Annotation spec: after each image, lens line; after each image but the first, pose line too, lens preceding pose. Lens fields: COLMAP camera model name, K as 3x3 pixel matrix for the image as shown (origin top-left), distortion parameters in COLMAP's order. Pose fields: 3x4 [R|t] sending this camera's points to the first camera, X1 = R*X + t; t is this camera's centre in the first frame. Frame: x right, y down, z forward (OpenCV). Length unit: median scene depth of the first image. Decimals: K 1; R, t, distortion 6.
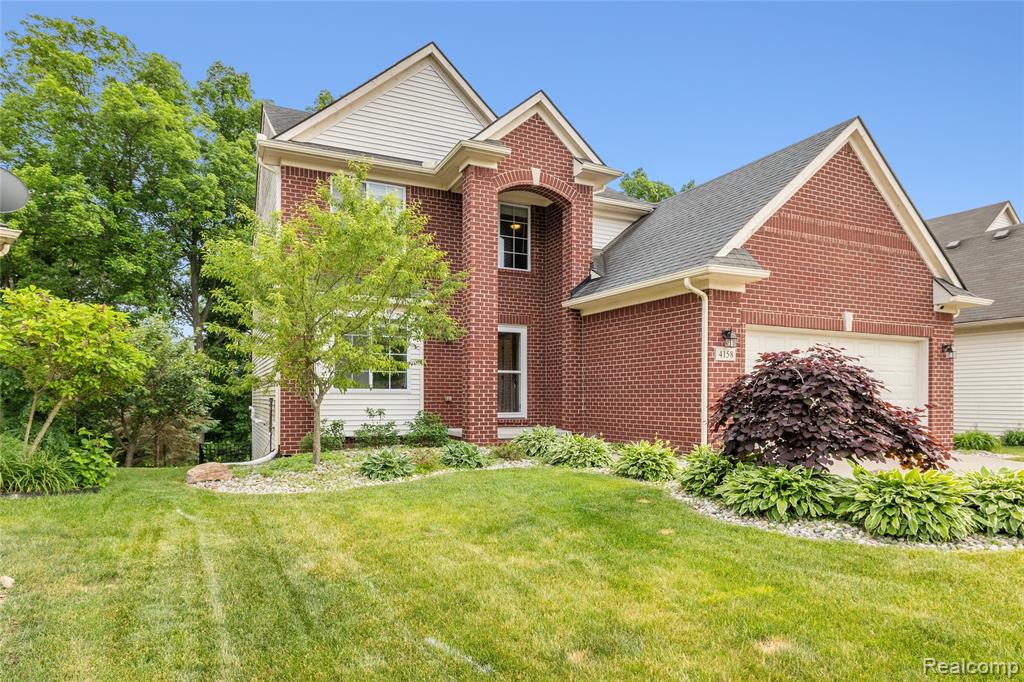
lens RADIAL K [[601.3, 0, 513.2], [0, 601.3, 397.3], [0, 0, 1]] dist [0.000834, 0.000600]
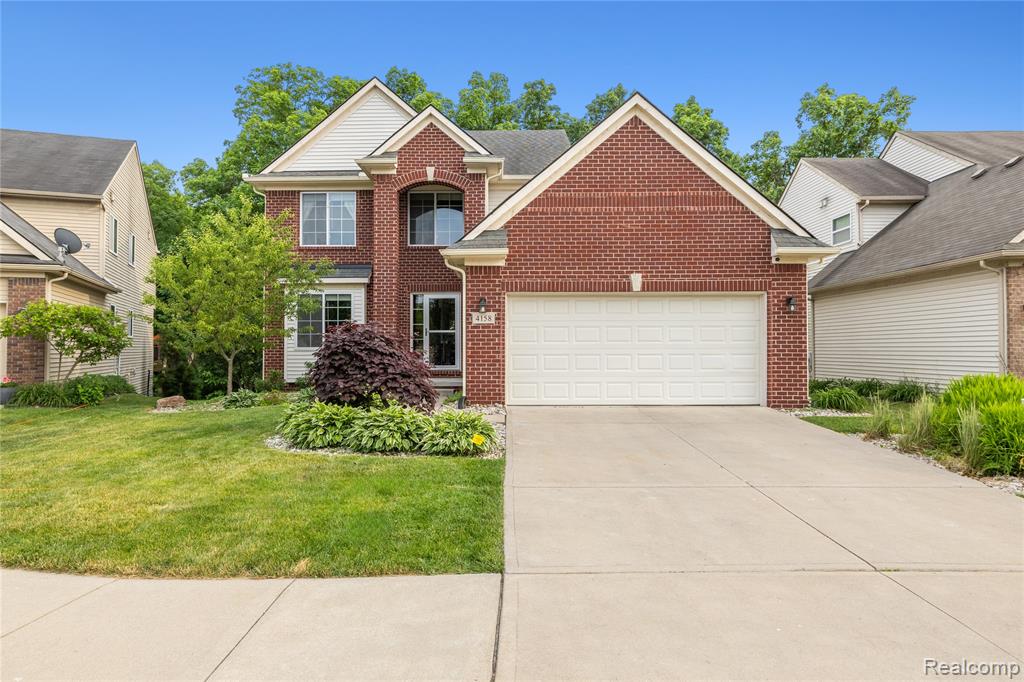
lens RADIAL K [[651.5, 0, 512.0], [0, 651.5, 341.0], [0, 0, 1]] dist [0.000625, 0.000312]
pose [[0.900110, -0.010670, -0.435533, 0.822067], [0.004953, 0.999886, -0.014260, -0.006108], [0.435635, 0.010679, 0.900060, -0.131052]]
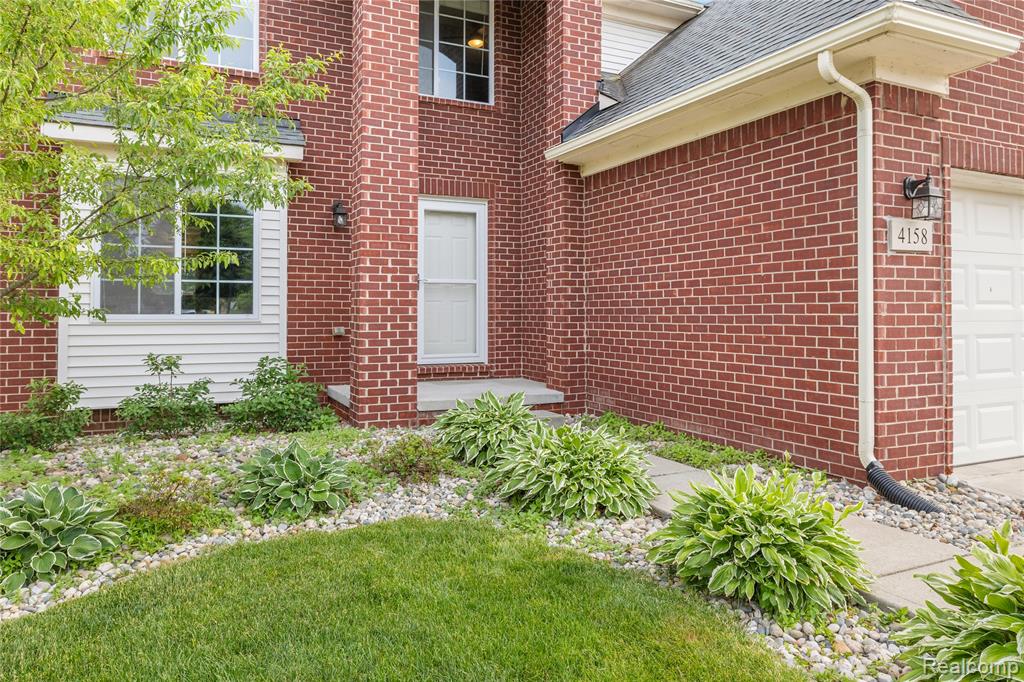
lens RADIAL K [[703.8, 0, 510.3], [0, 703.8, 305.1], [0, 0, 1]] dist [-0.003602, -0.002758]
pose [[0.999989, -0.002781, -0.003885, 0.058644], [0.002728, 0.999906, -0.013450, -0.013924], [0.003922, 0.013439, 0.999902, 0.420830]]
